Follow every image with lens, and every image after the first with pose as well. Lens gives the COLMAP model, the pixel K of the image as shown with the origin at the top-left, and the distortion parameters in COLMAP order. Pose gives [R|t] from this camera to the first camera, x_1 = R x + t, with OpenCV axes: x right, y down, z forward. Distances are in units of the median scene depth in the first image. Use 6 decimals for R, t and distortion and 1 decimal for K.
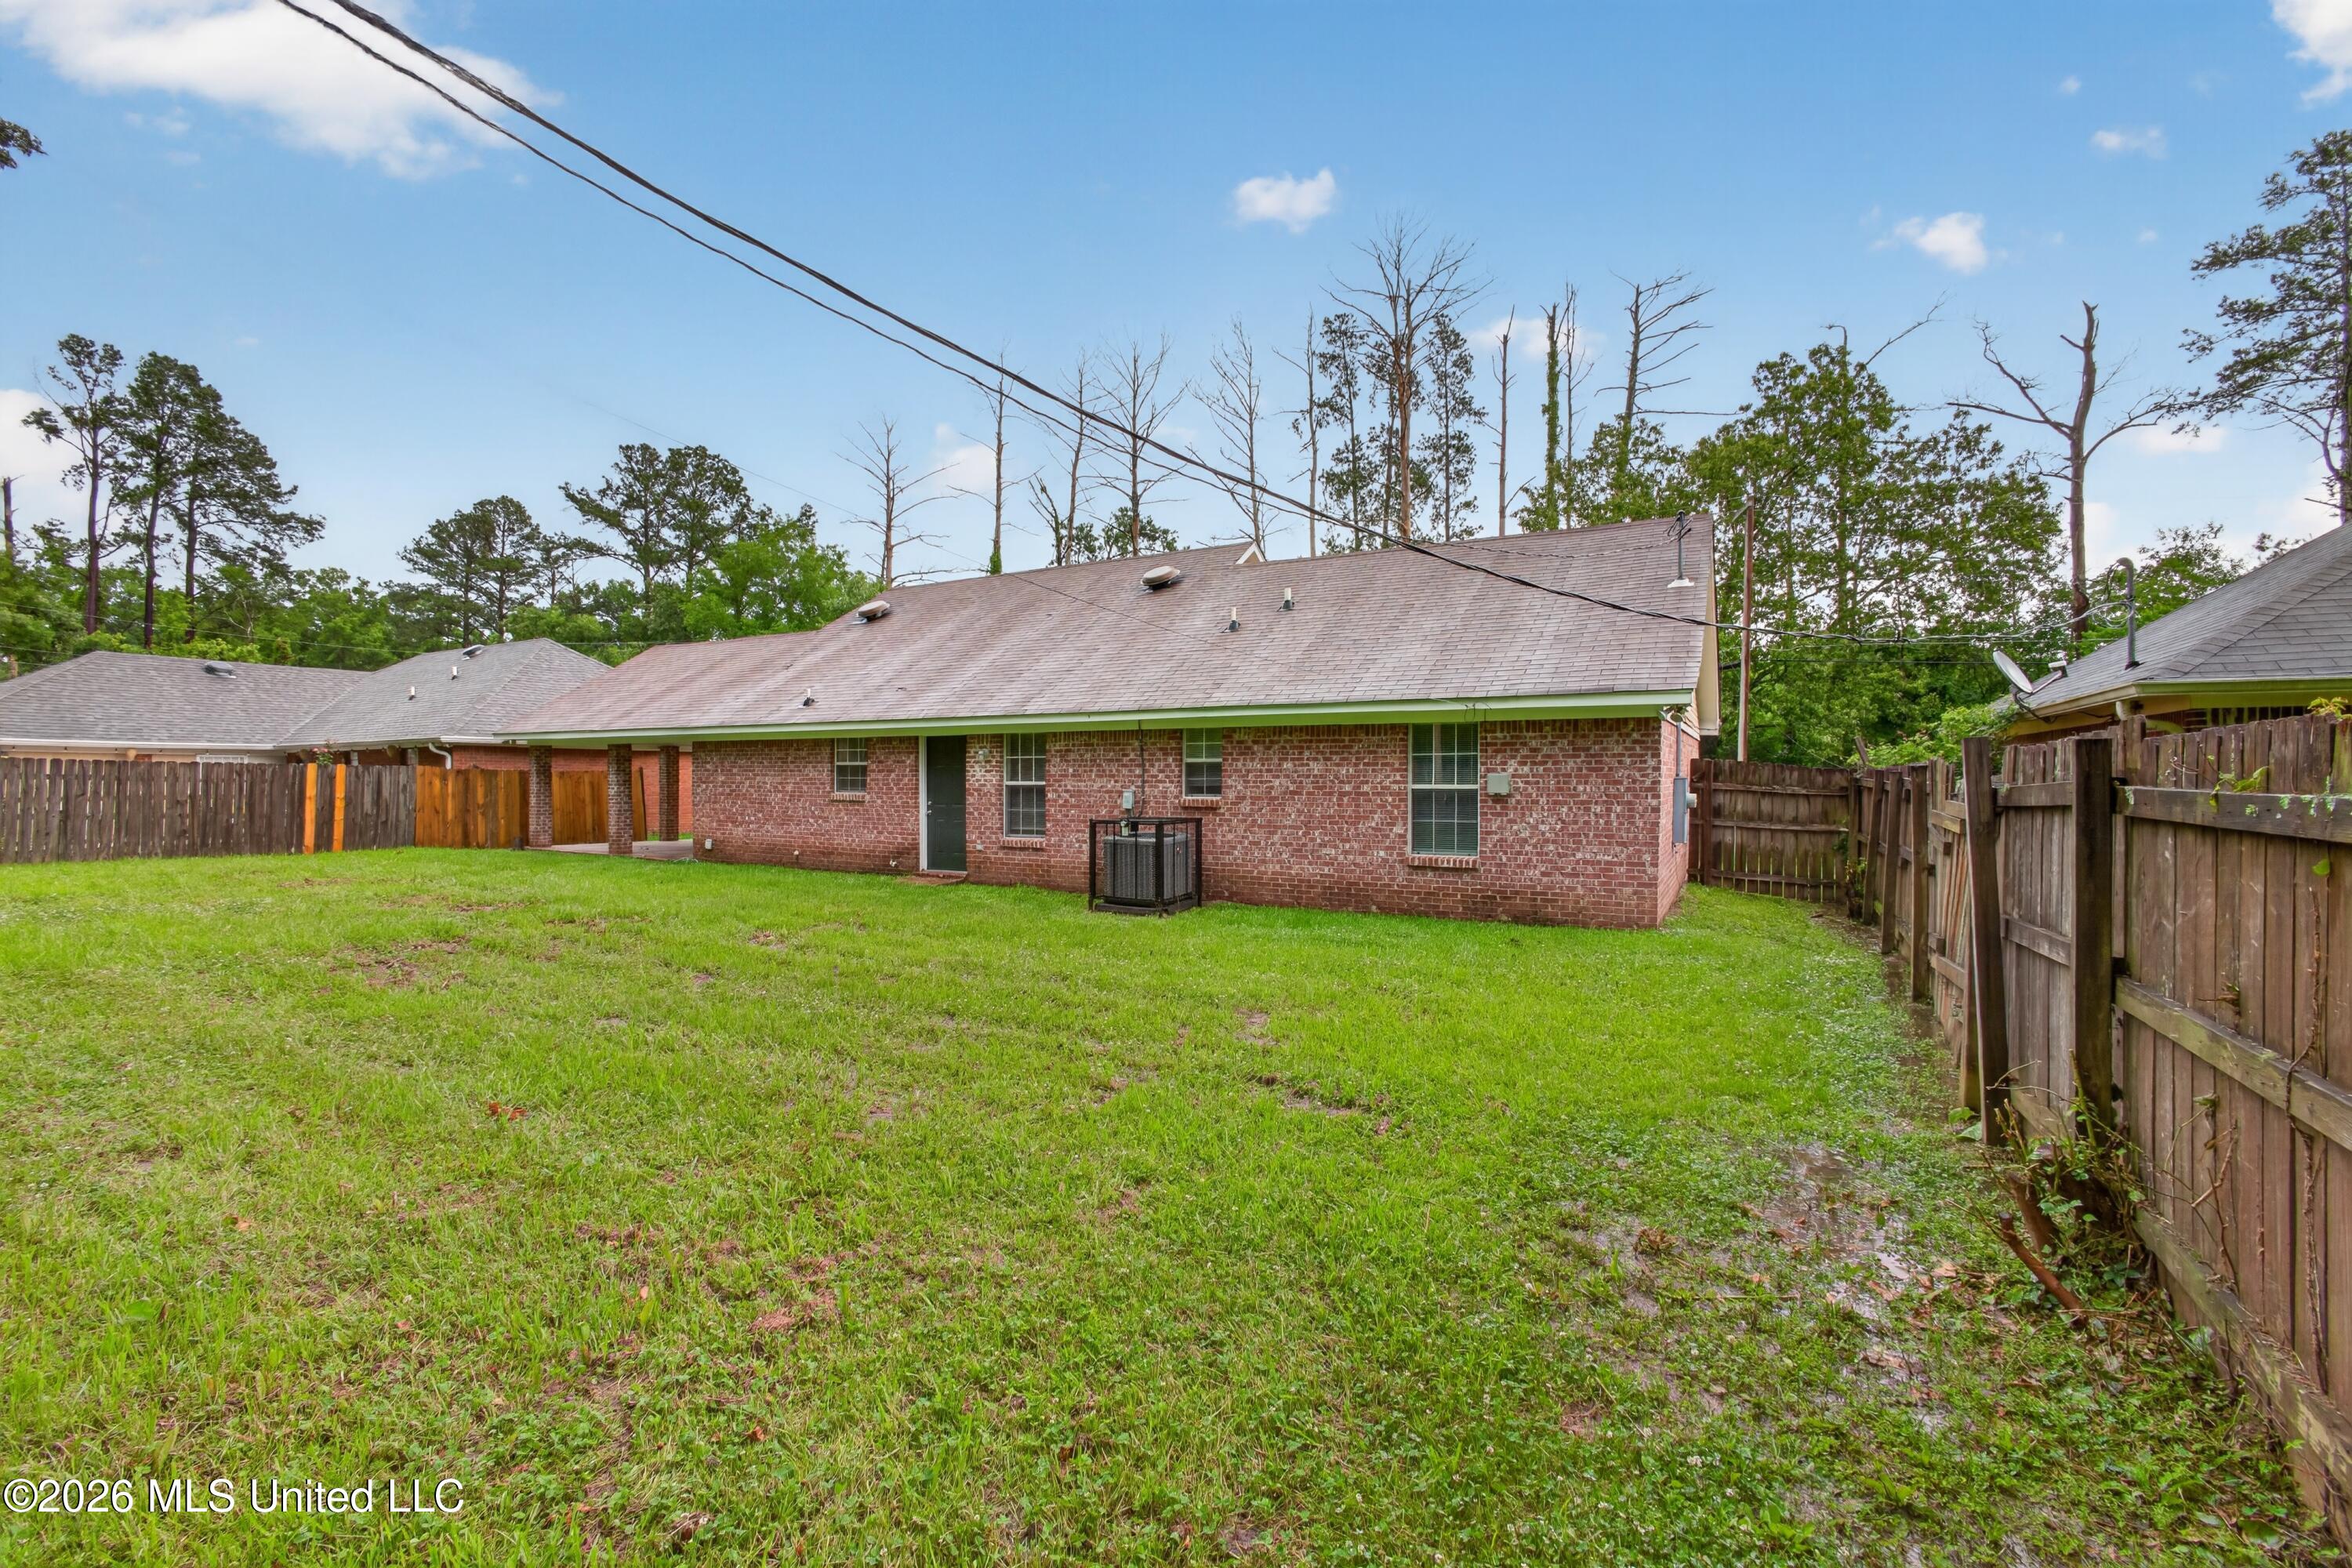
lens RADIAL K [[988.4, 0, 1176.0], [0, 988.4, 784.0], [0, 0, 1]] dist [-0.019656, 0.010343]
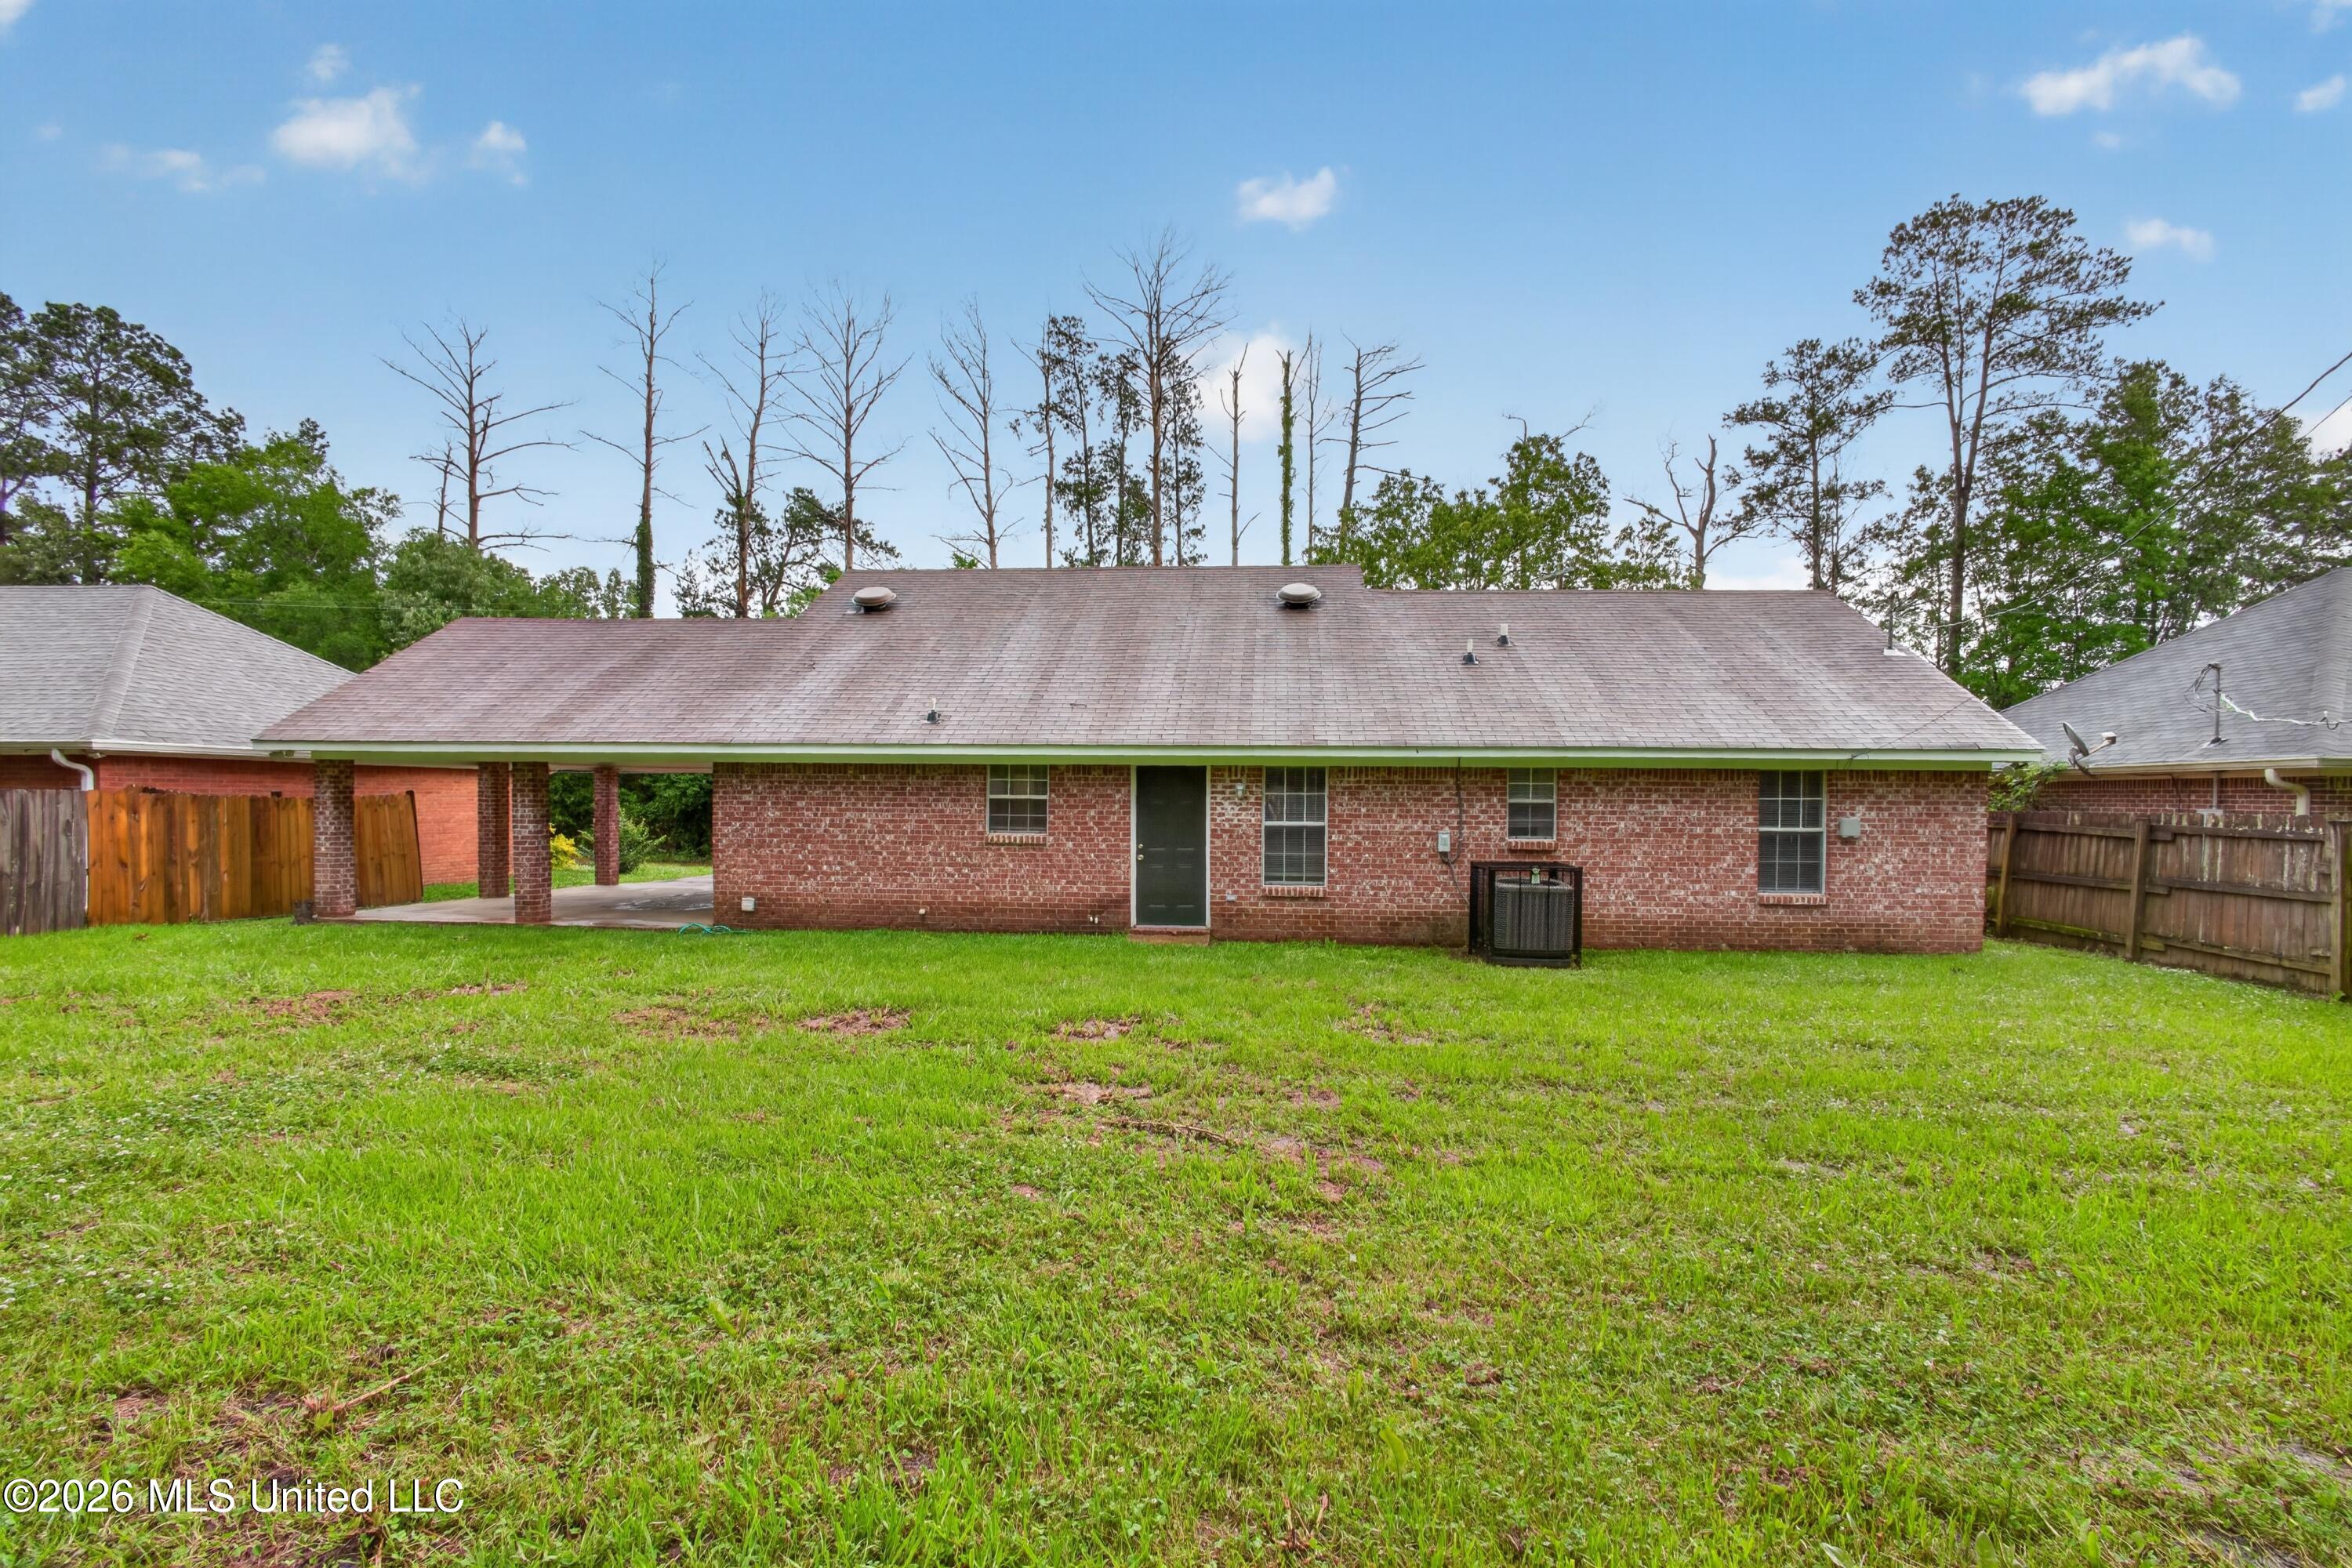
lens RADIAL K [[1012.6, 0, 1196.0], [0, 1012.6, 809.9], [0, 0, 1]] dist [0.000216, 0.000038]
pose [[0.902841, 0.000529, 0.429974, -0.503650], [-0.003842, 0.999969, 0.006836, -0.015146], [-0.429957, -0.007823, 0.902816, 0.183594]]
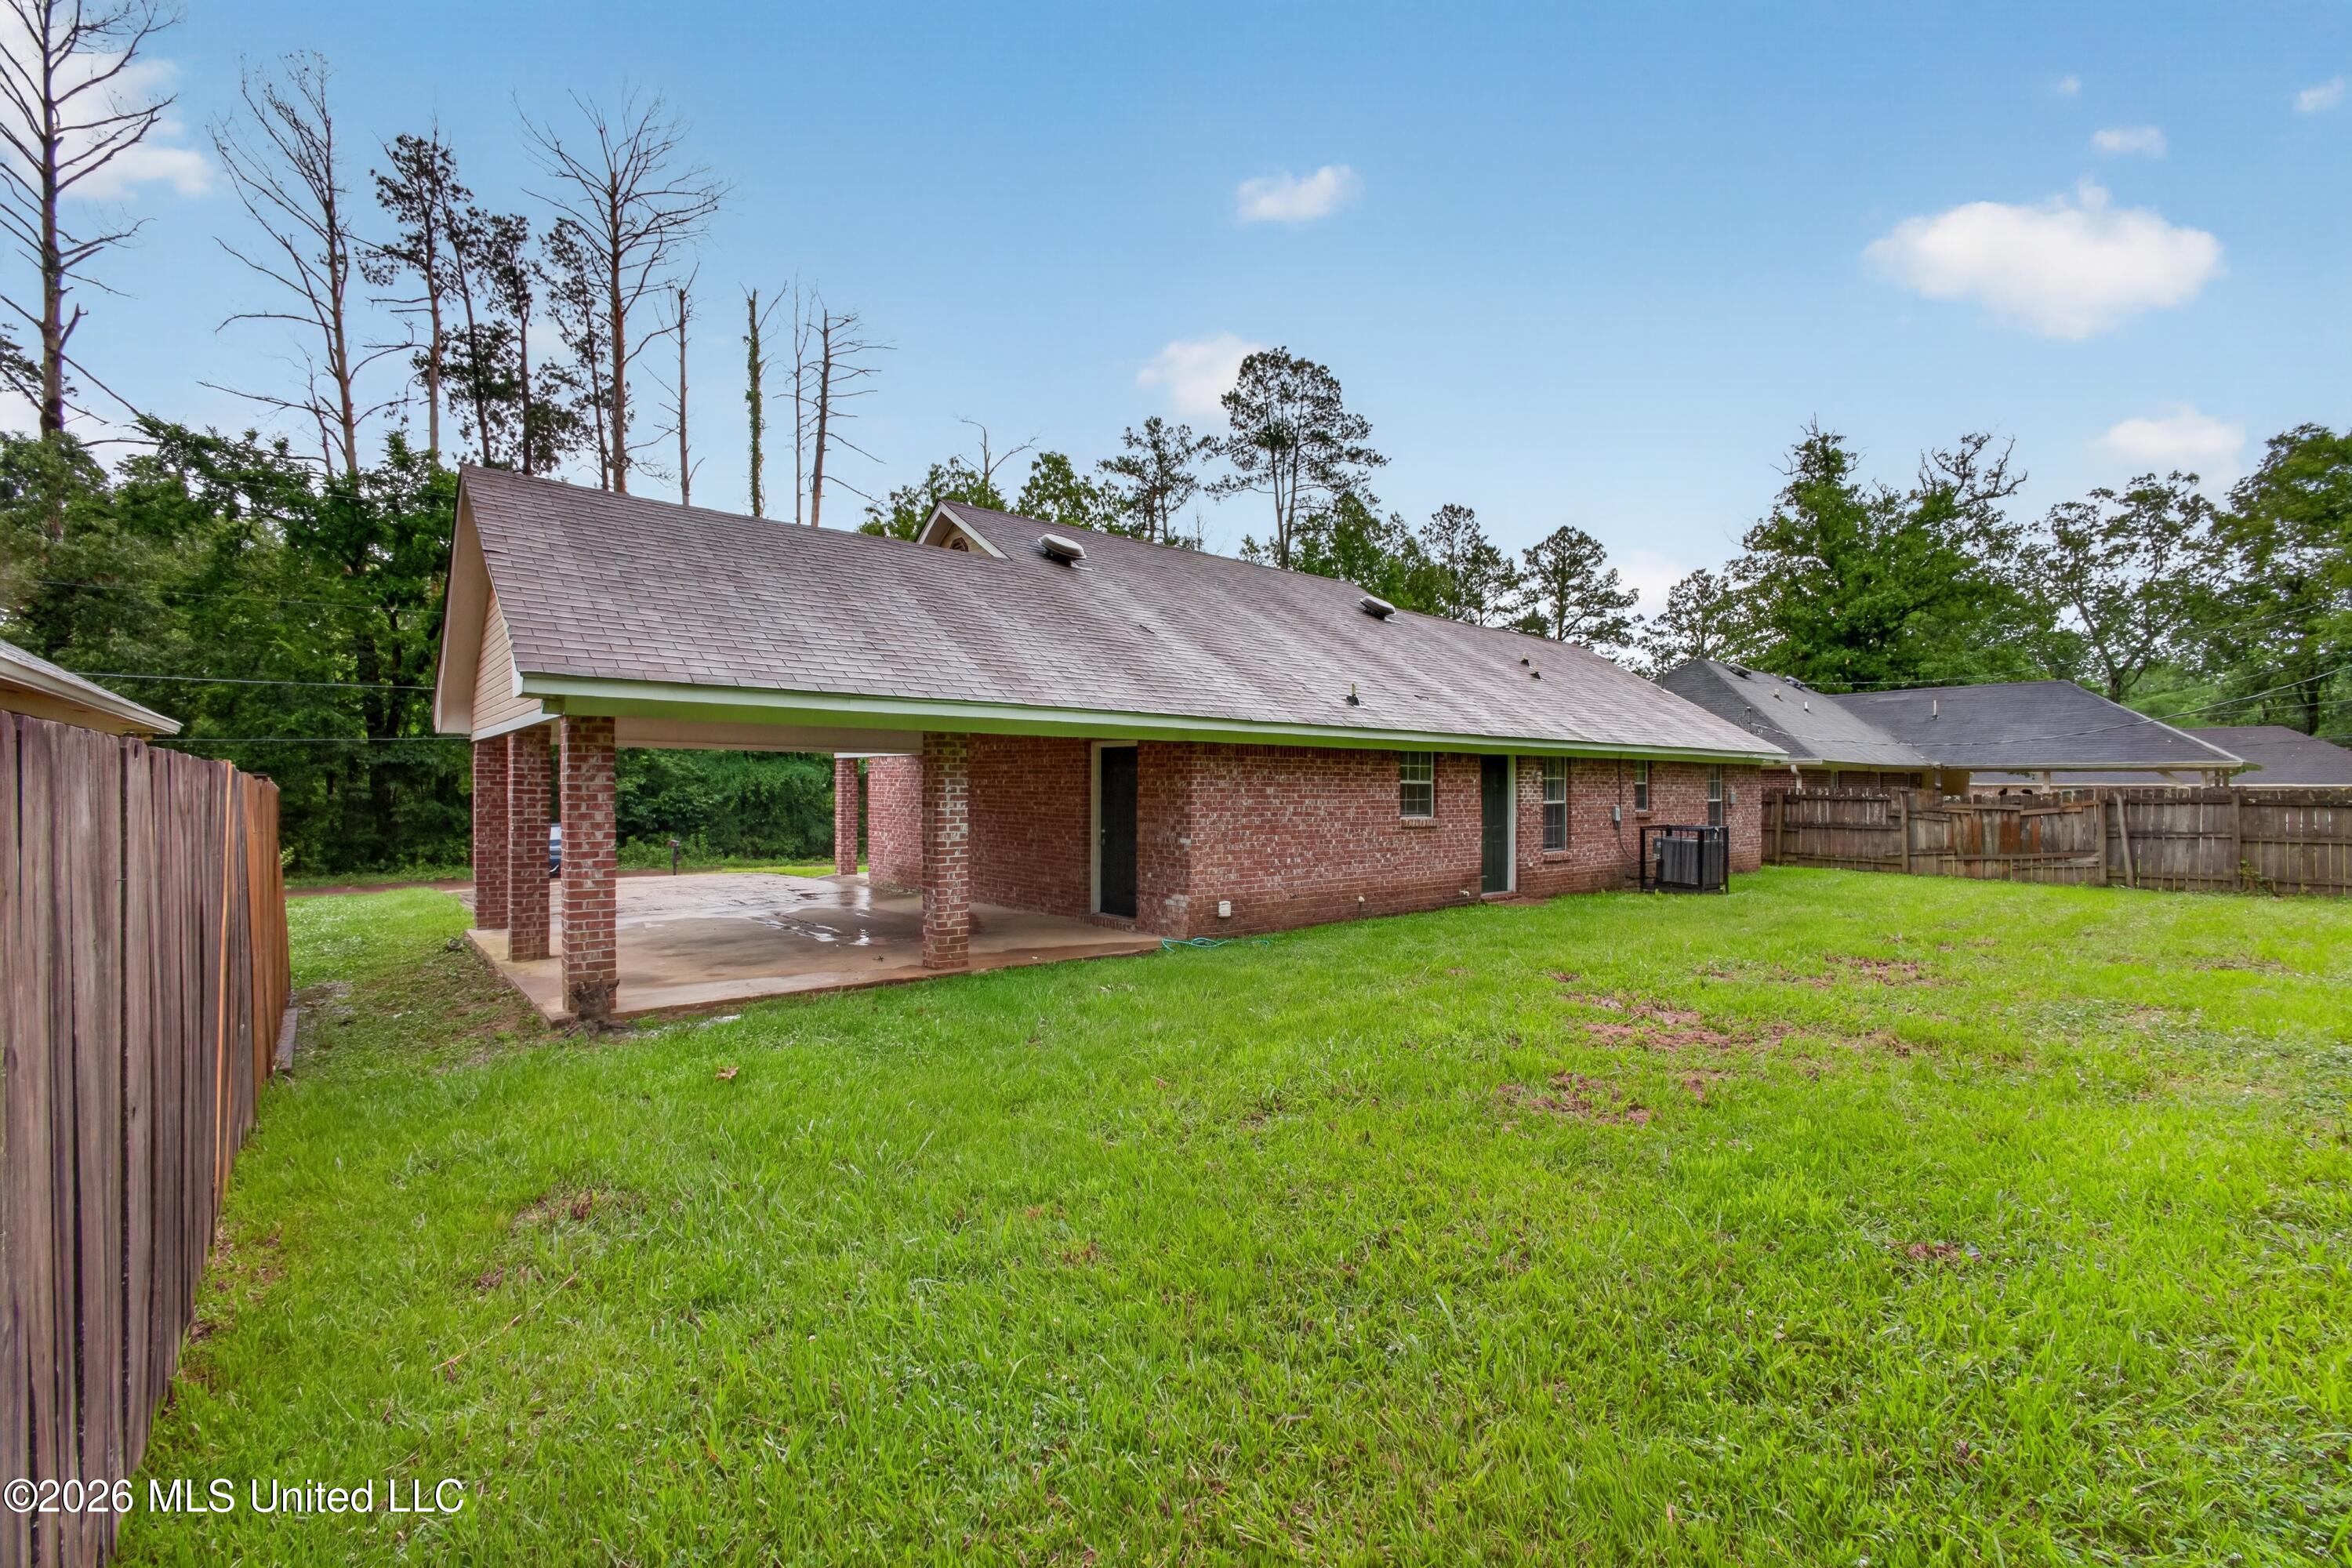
lens RADIAL K [[988.4, 0, 1176.0], [0, 988.4, 784.0], [0, 0, 1]] dist [-0.019656, 0.010343]
pose [[0.358566, -0.001089, 0.933504, -1.078913], [0.001687, 0.999998, 0.000518, -0.018189], [-0.933503, 0.001389, 0.358567, 0.815008]]
